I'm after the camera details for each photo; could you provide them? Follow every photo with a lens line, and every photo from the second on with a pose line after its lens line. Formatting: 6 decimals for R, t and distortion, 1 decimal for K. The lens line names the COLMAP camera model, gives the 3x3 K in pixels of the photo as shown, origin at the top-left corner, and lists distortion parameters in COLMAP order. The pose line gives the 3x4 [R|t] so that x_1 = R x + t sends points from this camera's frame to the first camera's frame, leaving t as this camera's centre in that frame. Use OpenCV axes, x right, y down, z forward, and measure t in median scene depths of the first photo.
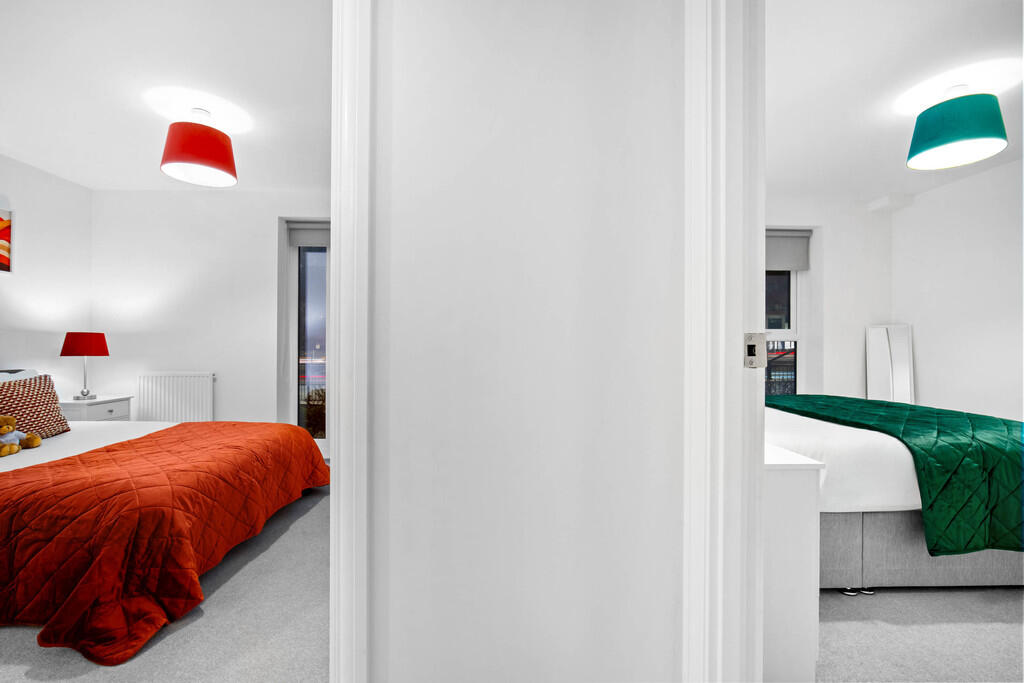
lens RADIAL K [[445.0, 0, 510.0], [0, 445.0, 345.7], [0, 0, 1]] dist [-0.015969, 0.005581]
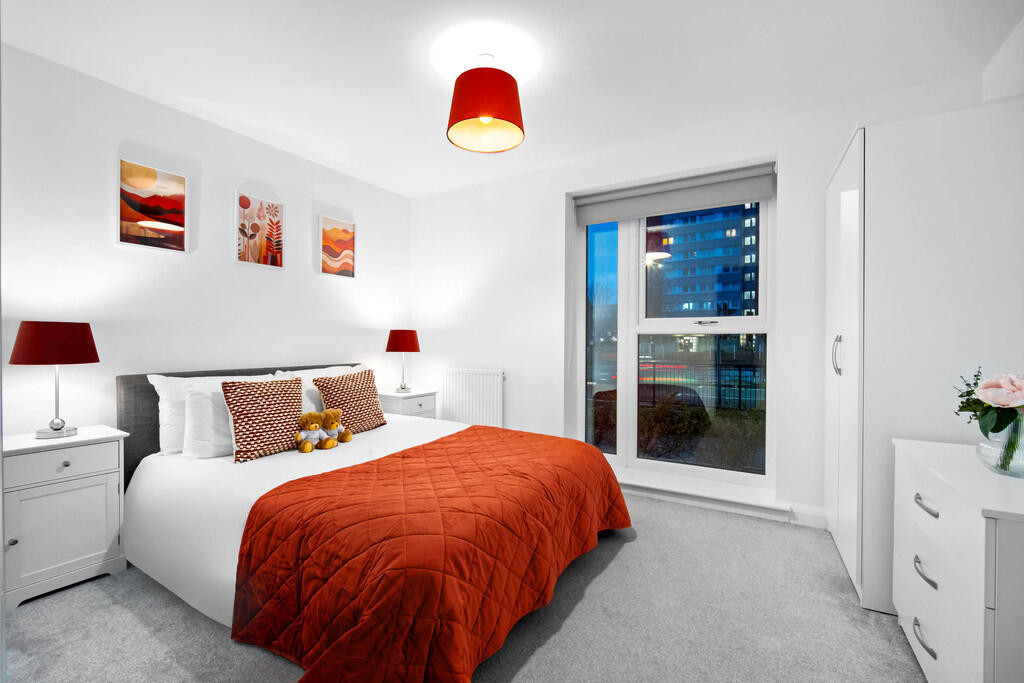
lens RADIAL K [[445.0, 0, 510.0], [0, 445.0, 345.7], [0, 0, 1]] dist [-0.015969, 0.005581]
pose [[0.832467, 0.003708, -0.554062, -0.230262], [0.000369, 0.999974, 0.007246, 0.000918], [0.554074, -0.006236, 0.832444, 0.378597]]
